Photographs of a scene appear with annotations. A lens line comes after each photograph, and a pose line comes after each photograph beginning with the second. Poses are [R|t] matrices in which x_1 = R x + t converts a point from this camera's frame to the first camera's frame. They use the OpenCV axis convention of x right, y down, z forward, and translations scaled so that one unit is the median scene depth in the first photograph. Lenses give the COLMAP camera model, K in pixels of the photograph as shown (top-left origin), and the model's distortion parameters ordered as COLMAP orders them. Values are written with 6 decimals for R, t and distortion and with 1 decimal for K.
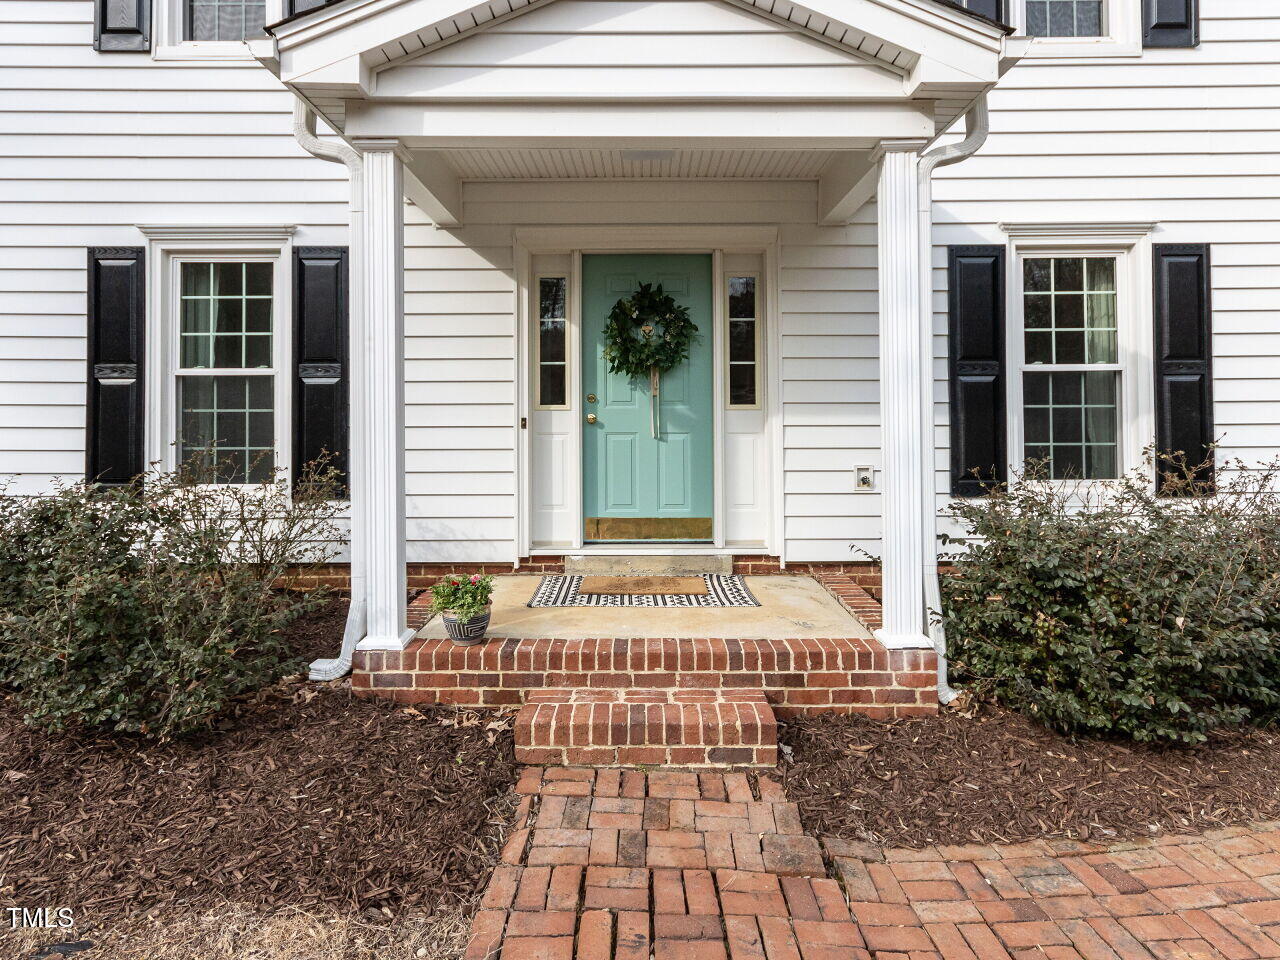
lens RADIAL K [[752.7, 0, 626.2], [0, 752.7, 482.9], [0, 0, 1]] dist [-0.002948, -0.001375]
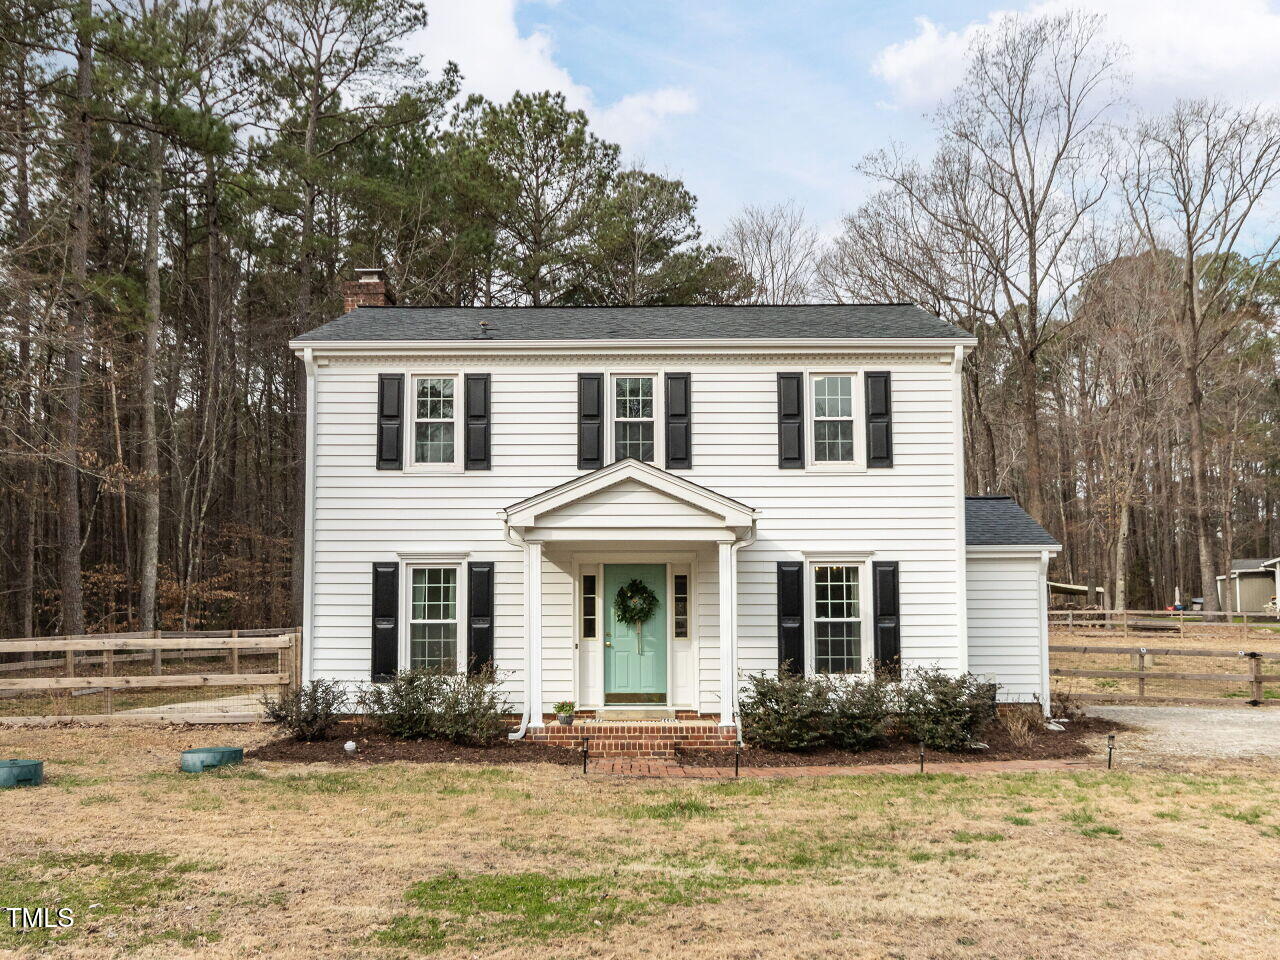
lens RADIAL K [[752.7, 0, 626.2], [0, 752.7, 482.9], [0, 0, 1]] dist [-0.002948, -0.001375]
pose [[0.999996, 0.001921, 0.002274, -0.002066], [-0.001141, 0.952895, -0.303299, 0.122064], [-0.002750, 0.303295, 0.952893, -1.135140]]
